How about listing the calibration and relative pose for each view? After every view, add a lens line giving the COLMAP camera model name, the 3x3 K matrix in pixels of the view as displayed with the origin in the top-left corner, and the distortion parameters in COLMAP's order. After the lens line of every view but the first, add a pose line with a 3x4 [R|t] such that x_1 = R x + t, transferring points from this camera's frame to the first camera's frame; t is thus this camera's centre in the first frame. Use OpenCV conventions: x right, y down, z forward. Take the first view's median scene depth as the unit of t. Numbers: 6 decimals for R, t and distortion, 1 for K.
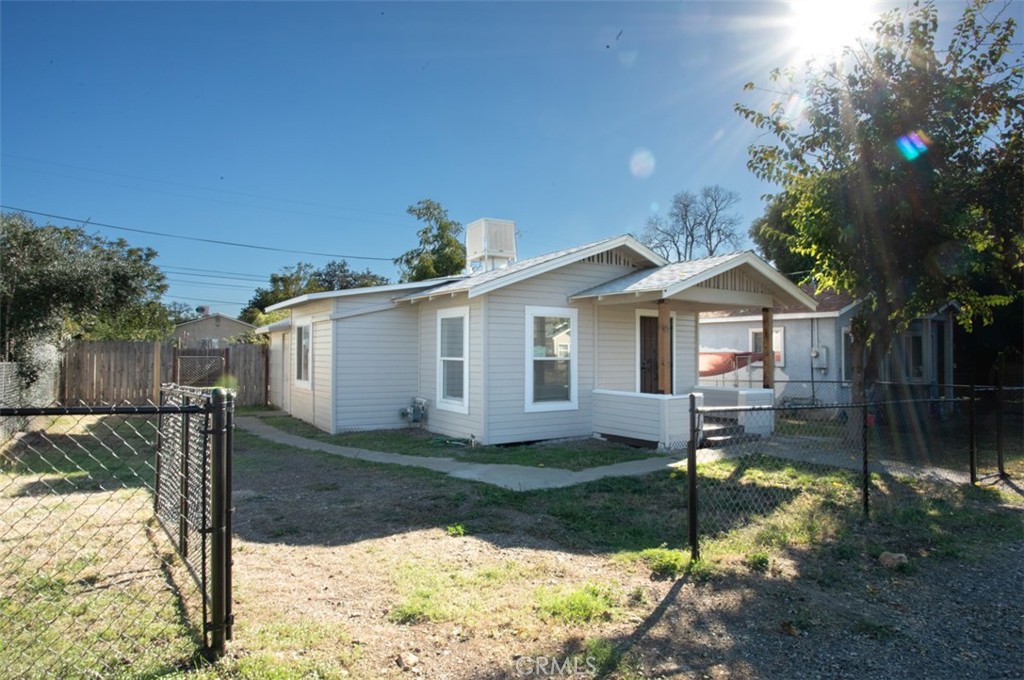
lens RADIAL K [[587.2, 0, 512.0], [0, 587.2, 340.0], [0, 0, 1]] dist [-0.039204, 0.000384]
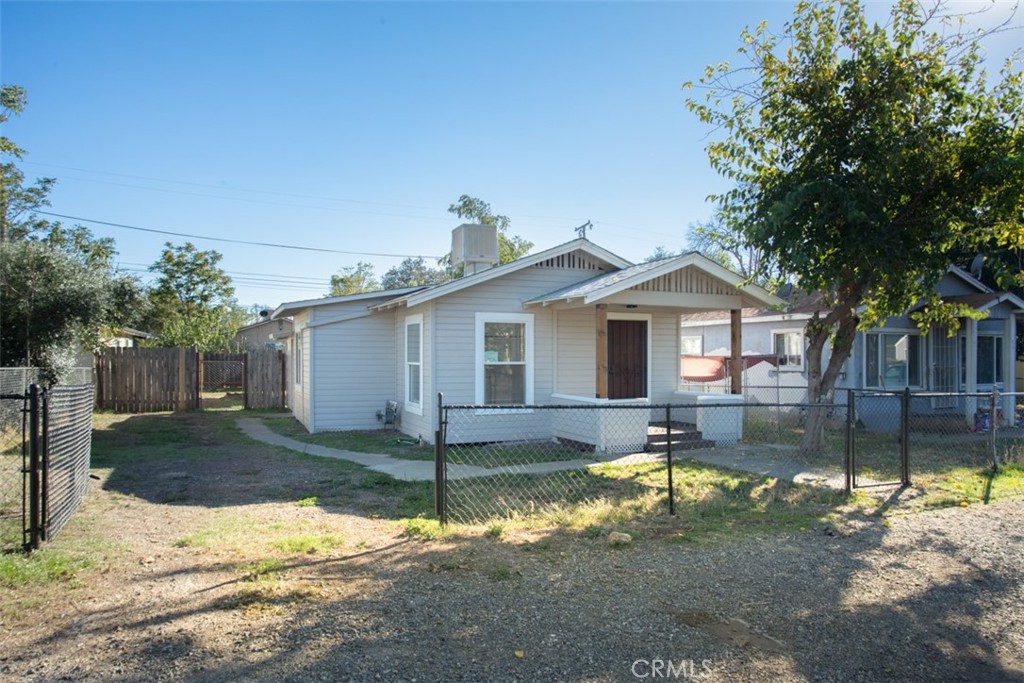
lens RADIAL K [[663.4, 0, 514.5], [0, 663.4, 355.5], [0, 0, 1]] dist [-0.028942, 0.002920]
pose [[0.985869, -0.003444, -0.167483, 0.265969], [0.007164, 0.999741, 0.021611, -0.006566], [0.167365, -0.022505, 0.985638, -0.136051]]
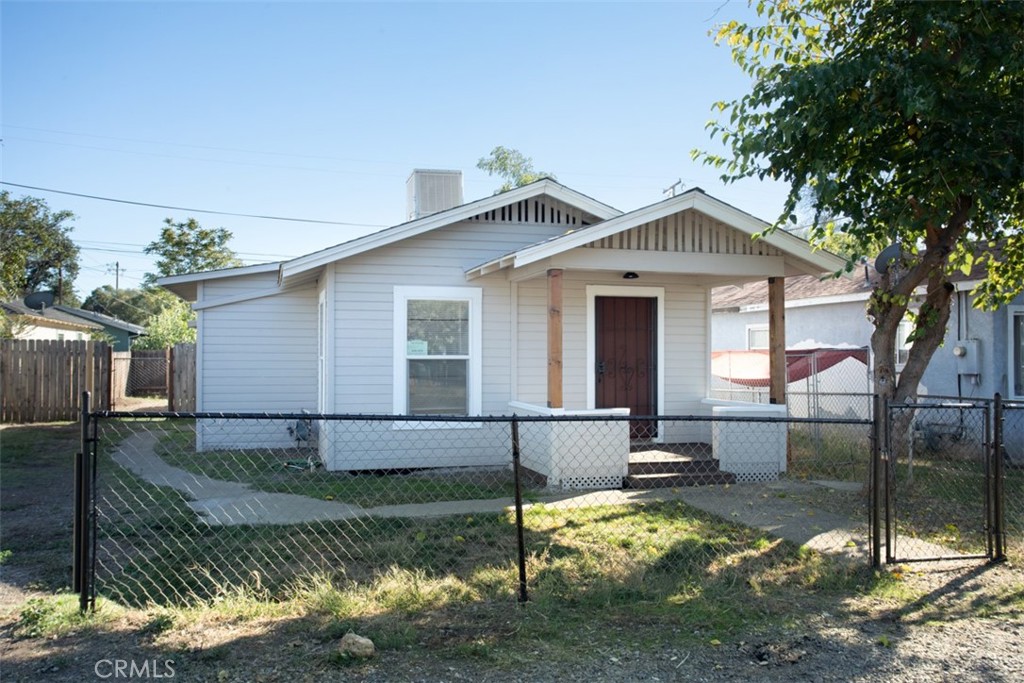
lens RADIAL K [[818.7, 0, 512.0], [0, 818.7, 341.5], [0, 0, 1]] dist [0.010572, 0.005443]
pose [[0.953304, -0.008506, -0.301892, 0.440609], [0.009278, 0.999956, 0.001123, 0.011308], [0.301870, -0.003871, 0.953341, 0.055921]]
